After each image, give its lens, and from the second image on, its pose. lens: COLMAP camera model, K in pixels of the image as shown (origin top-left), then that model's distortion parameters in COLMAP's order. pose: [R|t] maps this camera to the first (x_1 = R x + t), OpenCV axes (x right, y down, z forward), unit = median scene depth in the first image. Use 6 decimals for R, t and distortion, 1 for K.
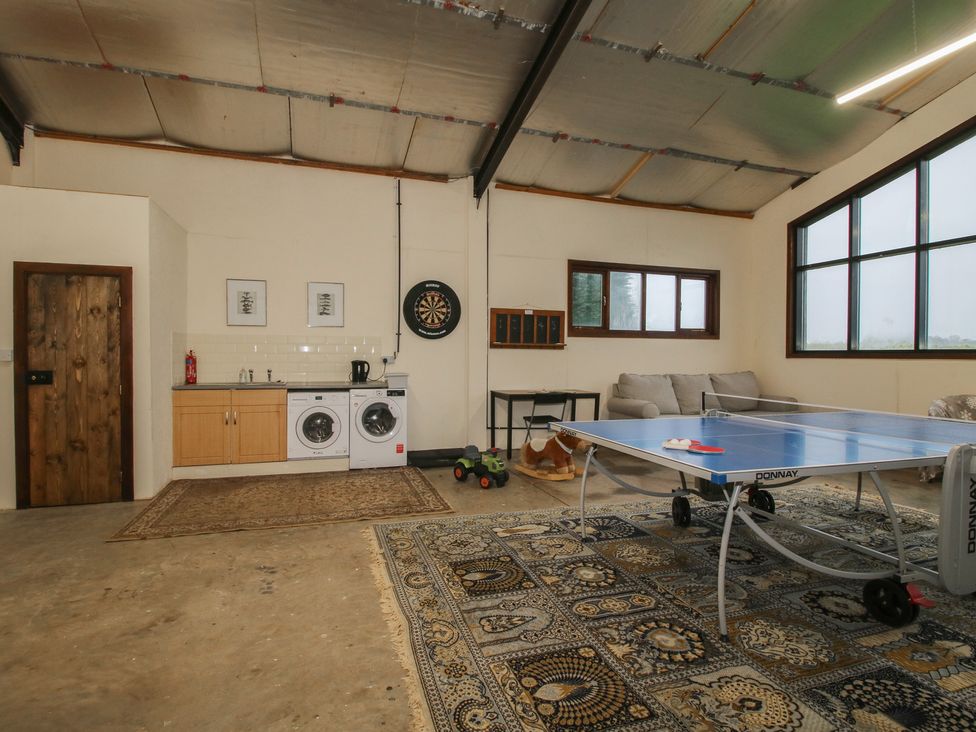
lens RADIAL K [[507.2, 0, 479.9], [0, 507.2, 362.6], [0, 0, 1]] dist [0.004092, -0.014184]
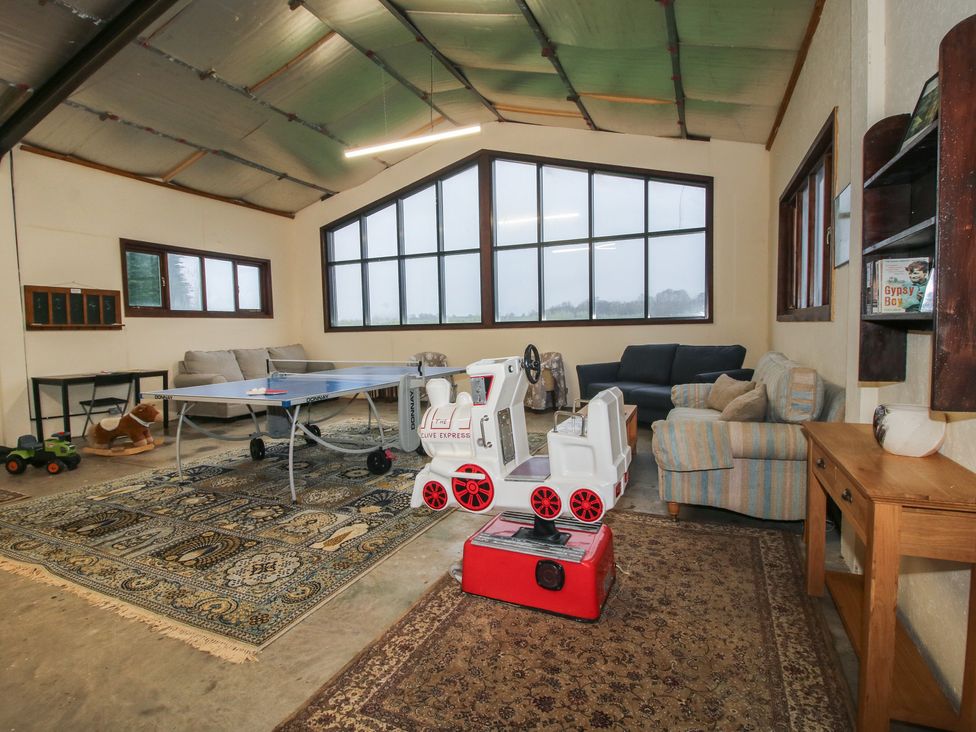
lens RADIAL K [[507.5, 0, 478.9], [0, 507.5, 361.2], [0, 0, 1]] dist [0.003301, -0.015677]
pose [[0.673211, -0.068491, 0.736271, -0.129619], [0.038045, 0.997591, 0.058013, 0.005393], [-0.738471, -0.011044, 0.674195, -0.238778]]
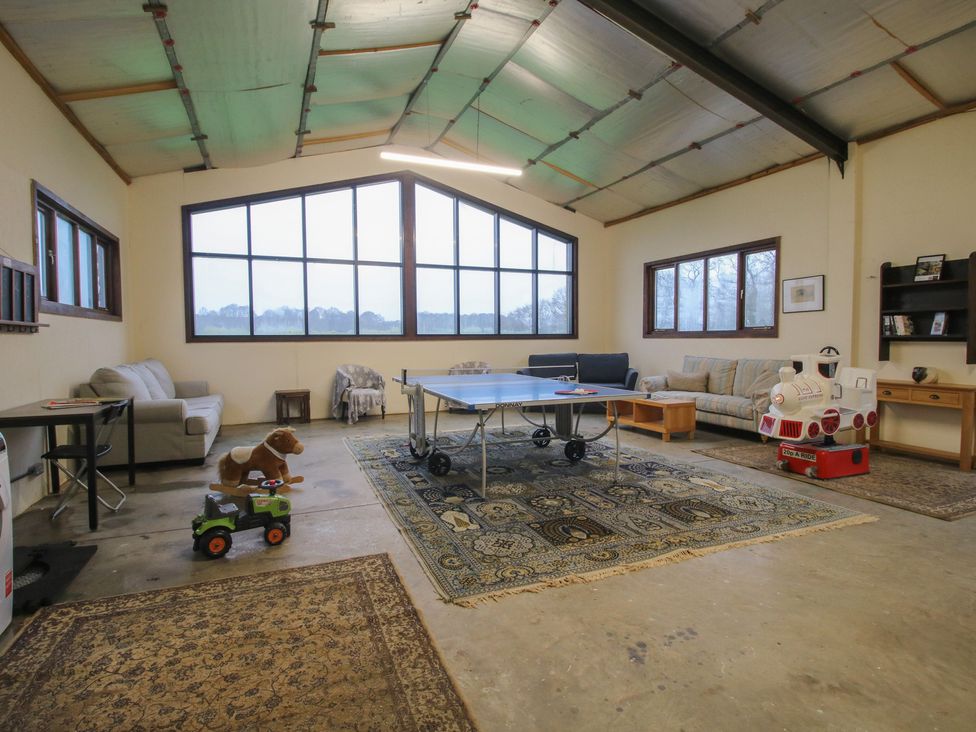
lens RADIAL K [[507.2, 0, 479.9], [0, 507.2, 362.6], [0, 0, 1]] dist [0.004092, -0.014184]
pose [[-0.072741, -0.052151, 0.995986, -0.614069], [0.022976, 0.998279, 0.053949, -0.015753], [-0.997086, 0.026808, -0.071418, 0.718897]]
